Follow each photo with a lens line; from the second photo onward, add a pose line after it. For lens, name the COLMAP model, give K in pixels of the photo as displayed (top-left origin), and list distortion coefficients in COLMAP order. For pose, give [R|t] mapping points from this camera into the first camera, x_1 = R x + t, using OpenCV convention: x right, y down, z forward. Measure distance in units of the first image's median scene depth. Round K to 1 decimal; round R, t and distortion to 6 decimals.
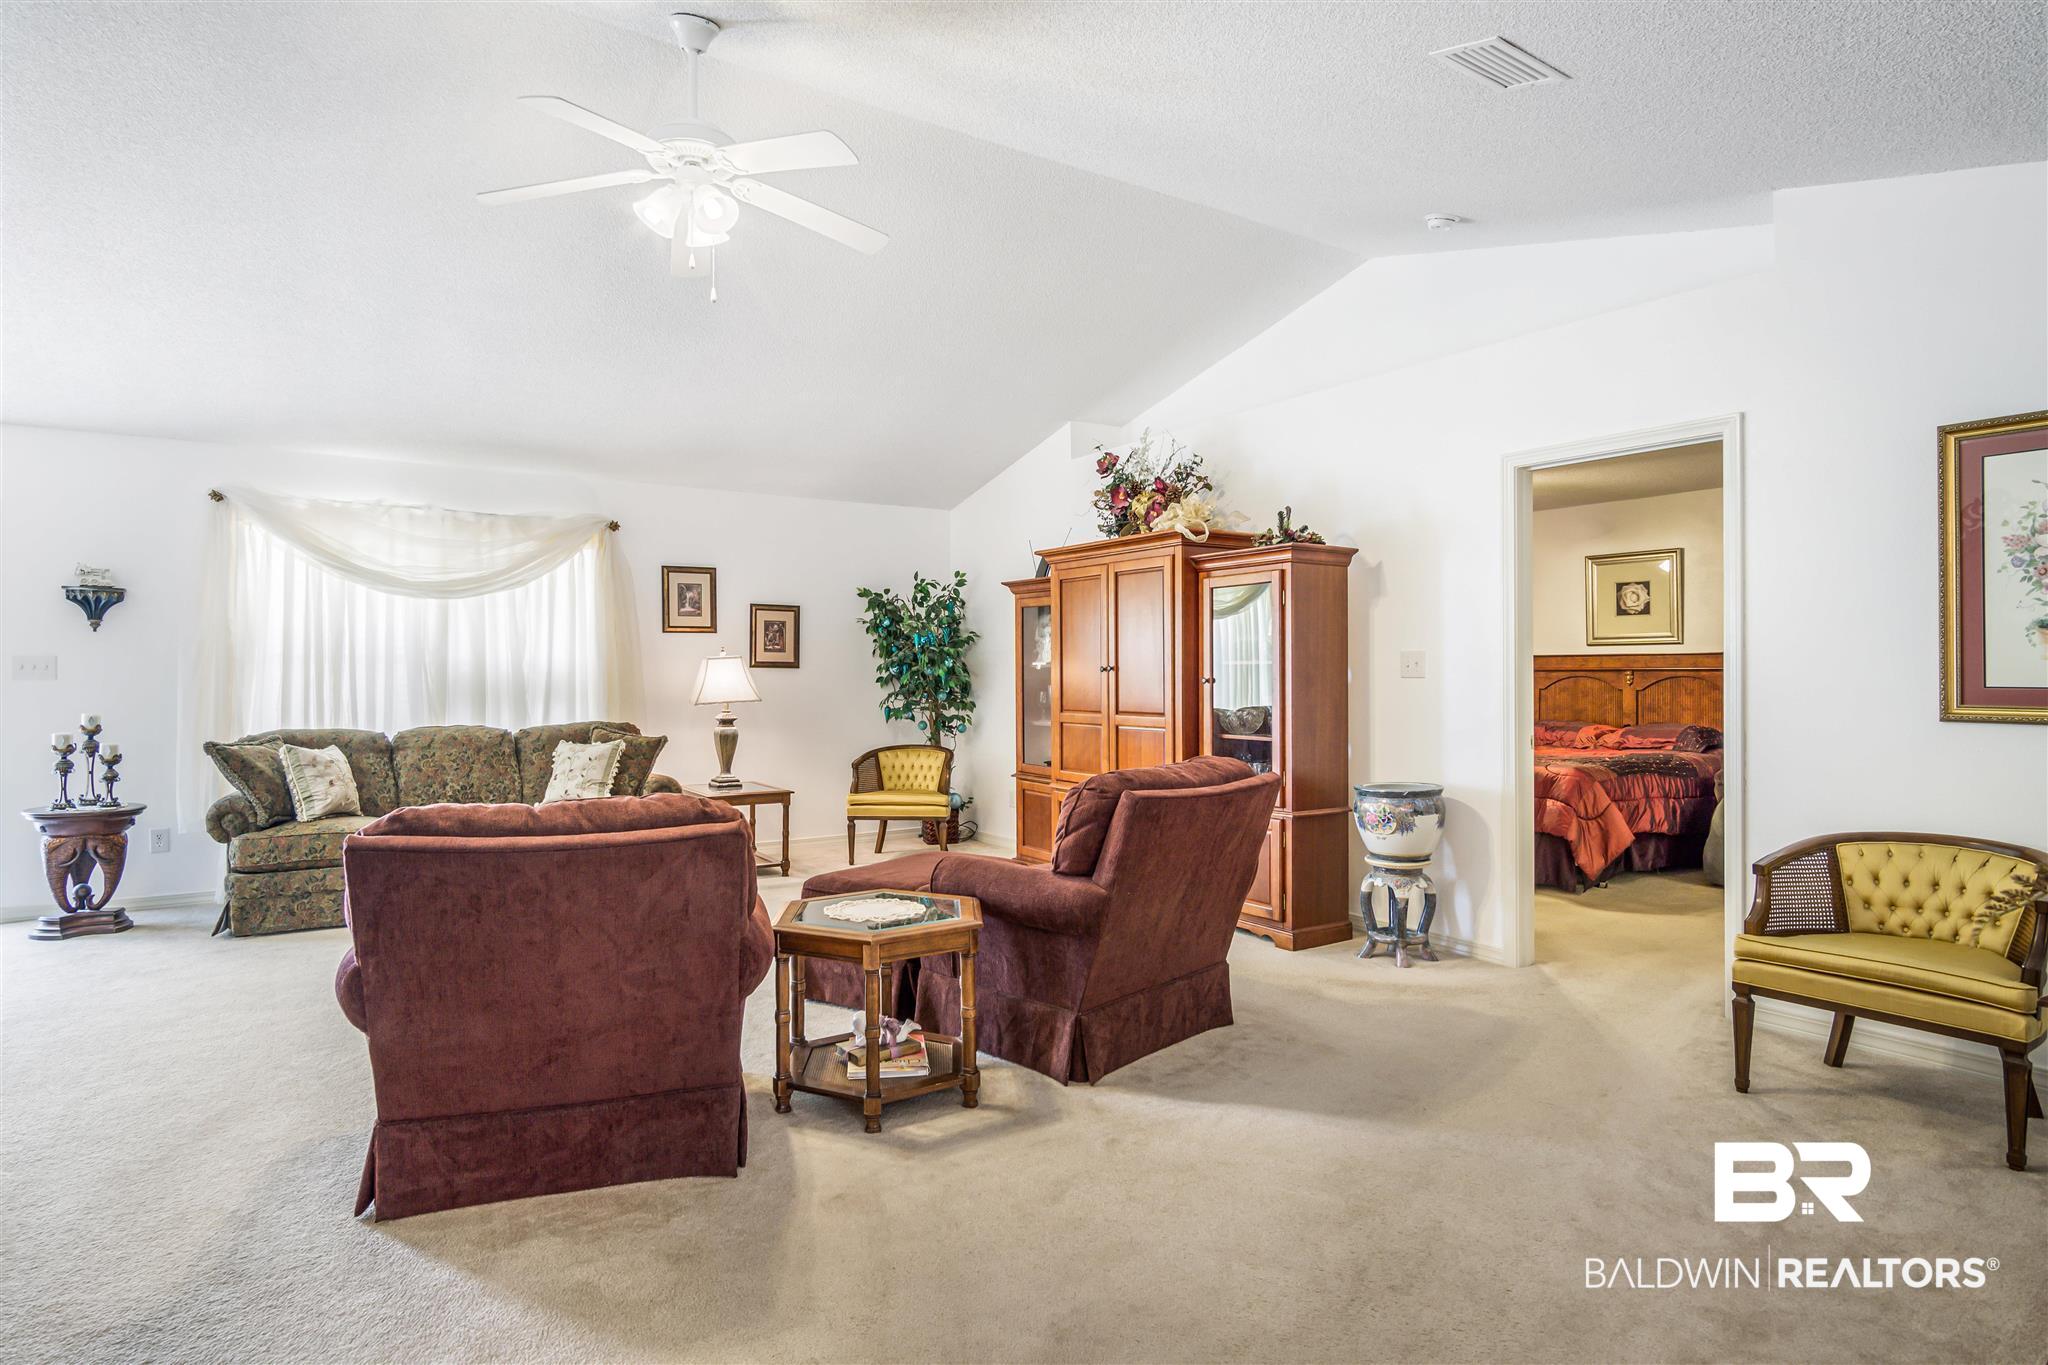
lens RADIAL K [[1108.5, 0, 1005.5], [0, 1108.5, 666.7], [0, 0, 1]] dist [0.000573, -0.000773]
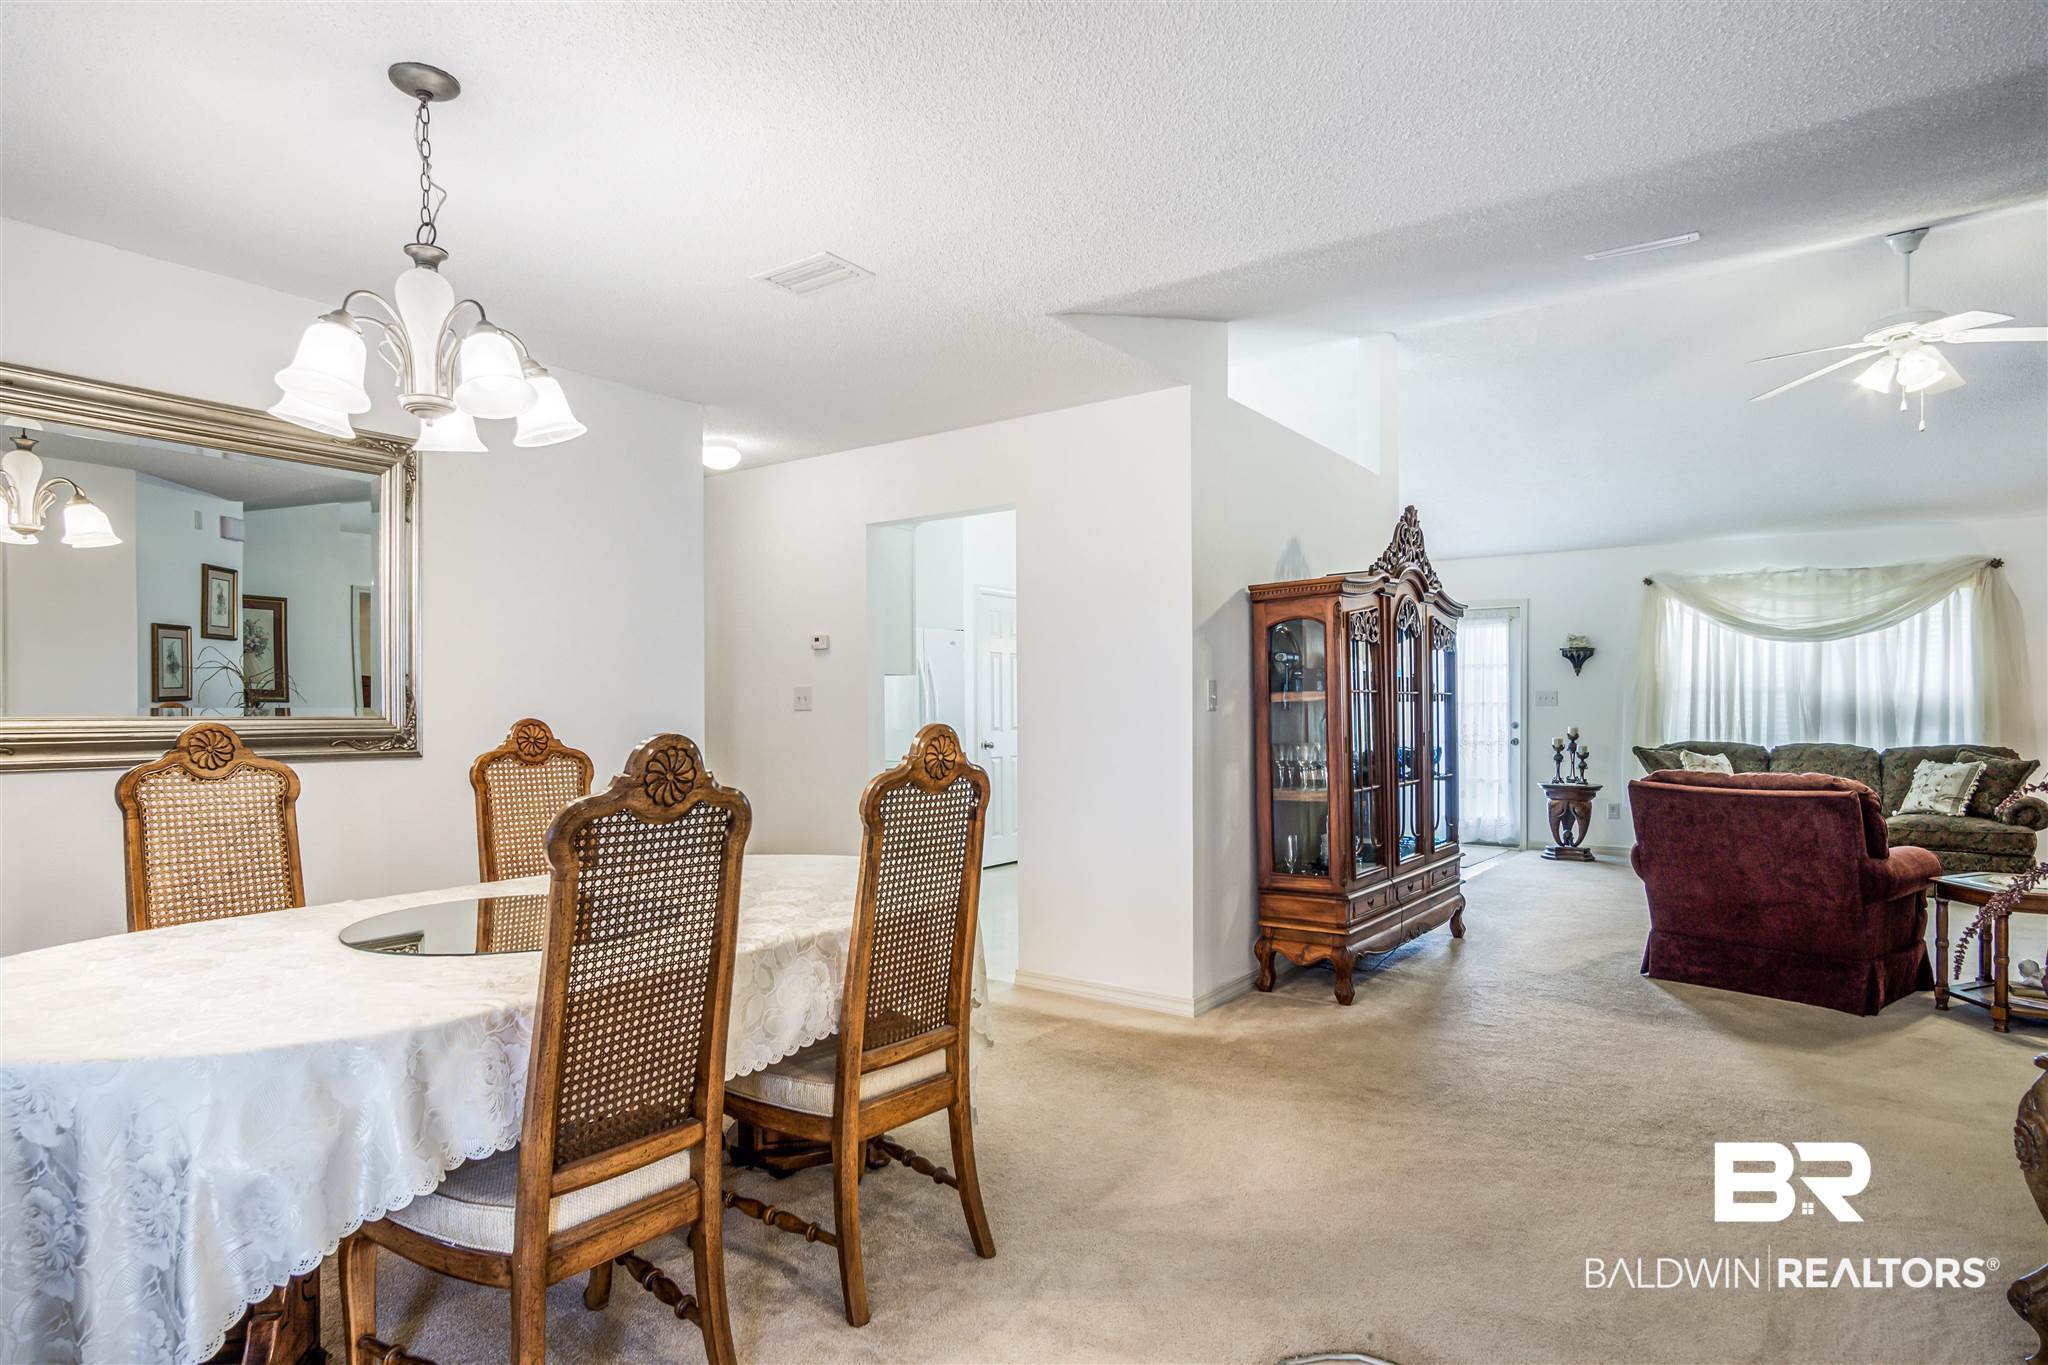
lens RADIAL K [[1110.2, 0, 1005.9], [0, 1110.2, 700.1], [0, 0, 1]] dist [-0.002709, -0.000194]
pose [[0.354066, -0.003448, -0.935214, 0.360923], [0.006807, 0.999976, -0.001110, -0.000536], [0.935196, -0.005973, 0.354081, -0.317589]]
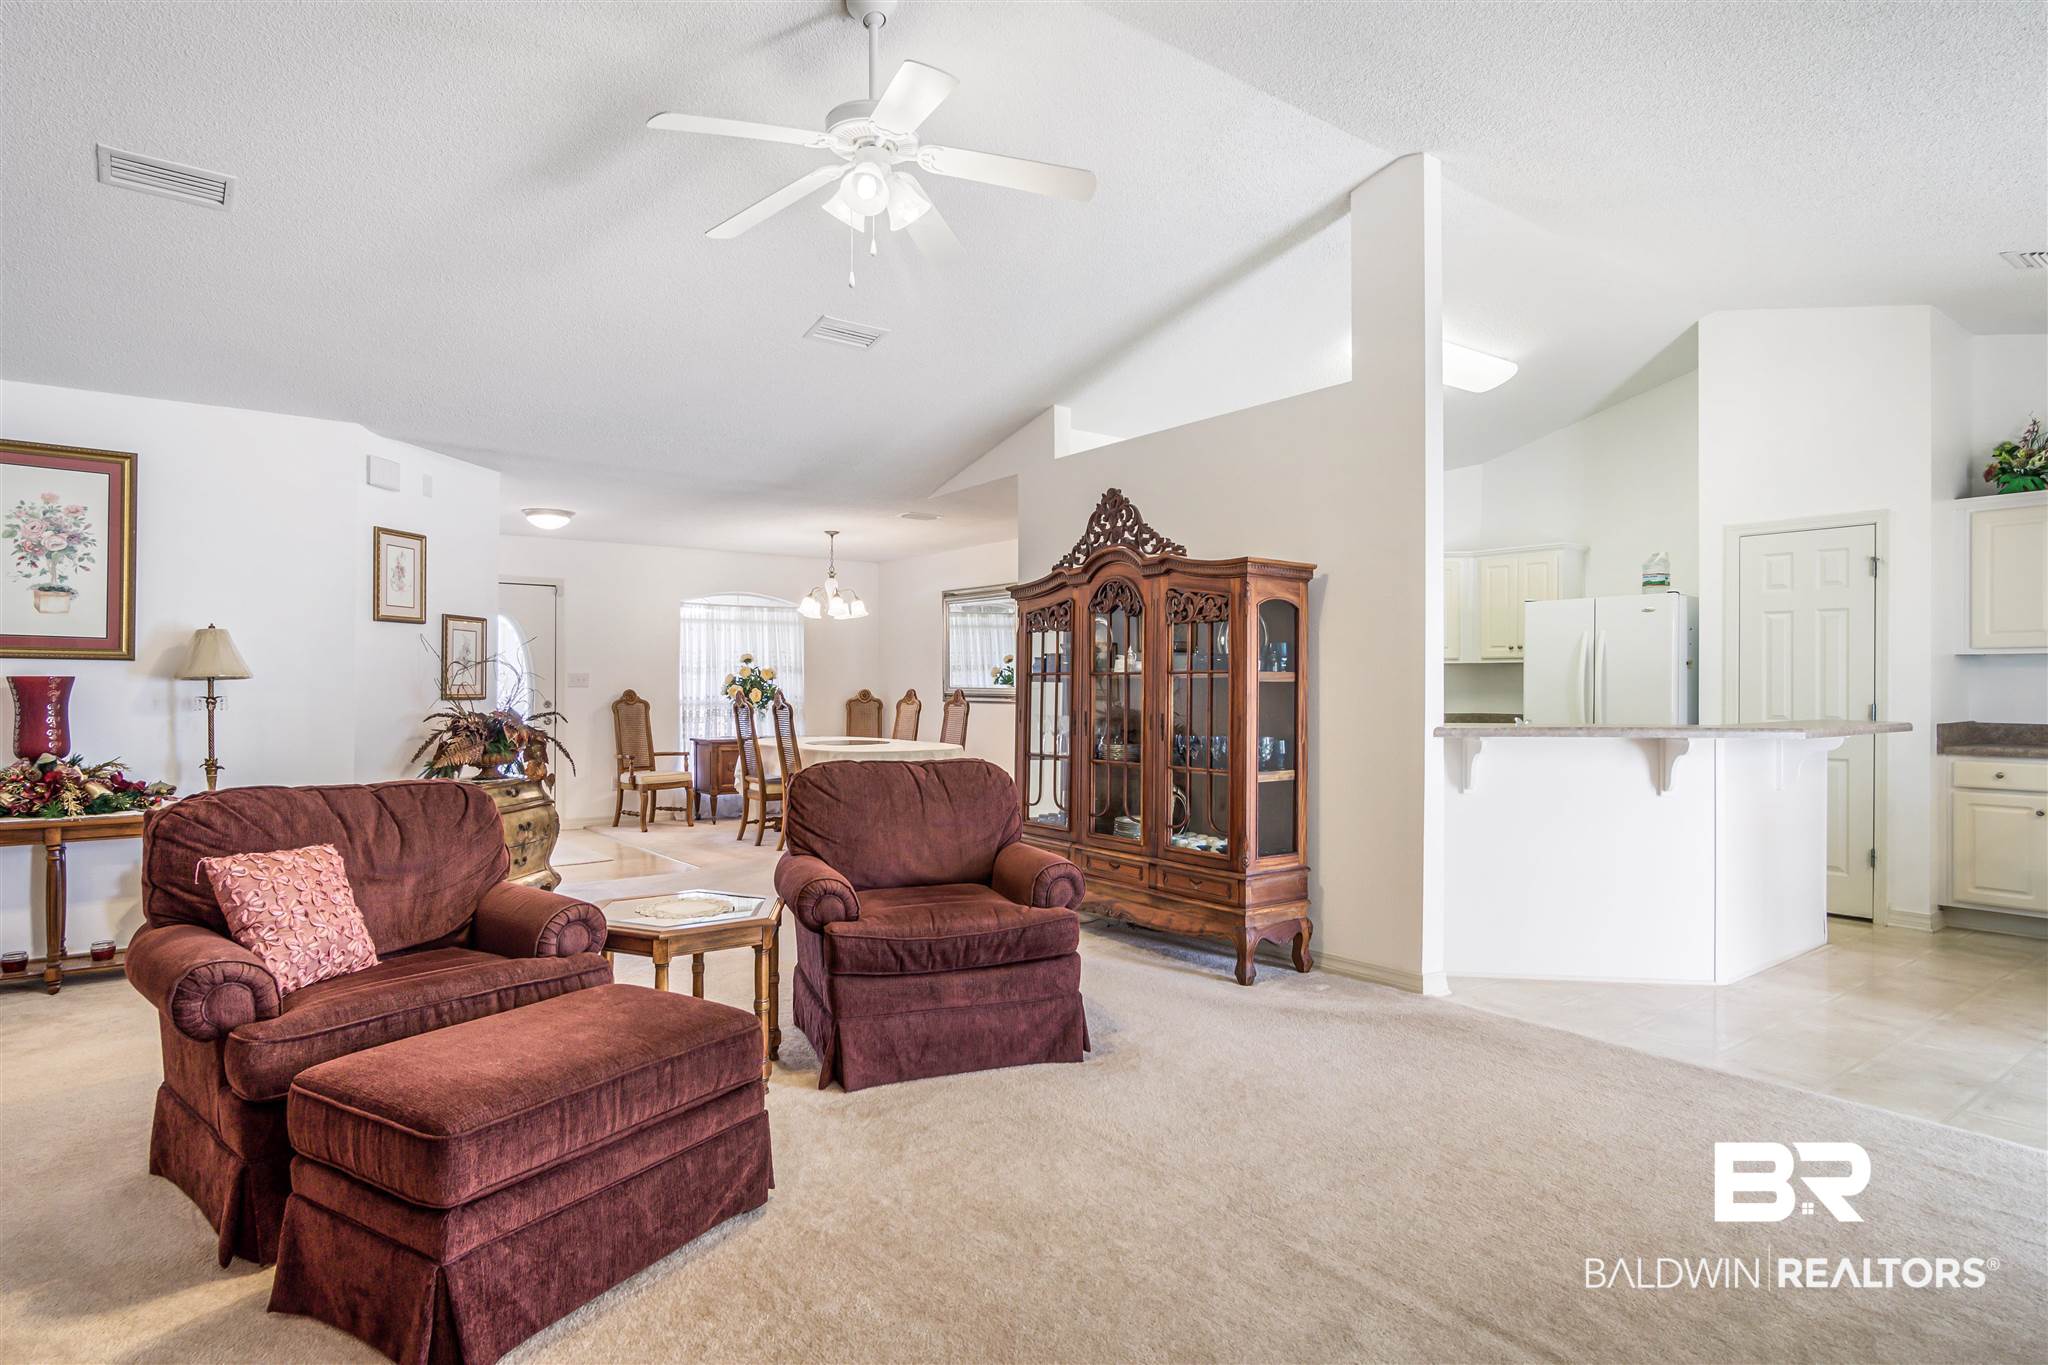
lens RADIAL K [[1108.5, 0, 1005.5], [0, 1108.5, 666.7], [0, 0, 1]] dist [0.000573, -0.000773]
pose [[-0.997530, 0.000509, -0.070241, -0.186831], [0.001916, 0.999799, -0.019957, 0.007065], [0.070217, -0.020042, -0.997330, 1.144754]]
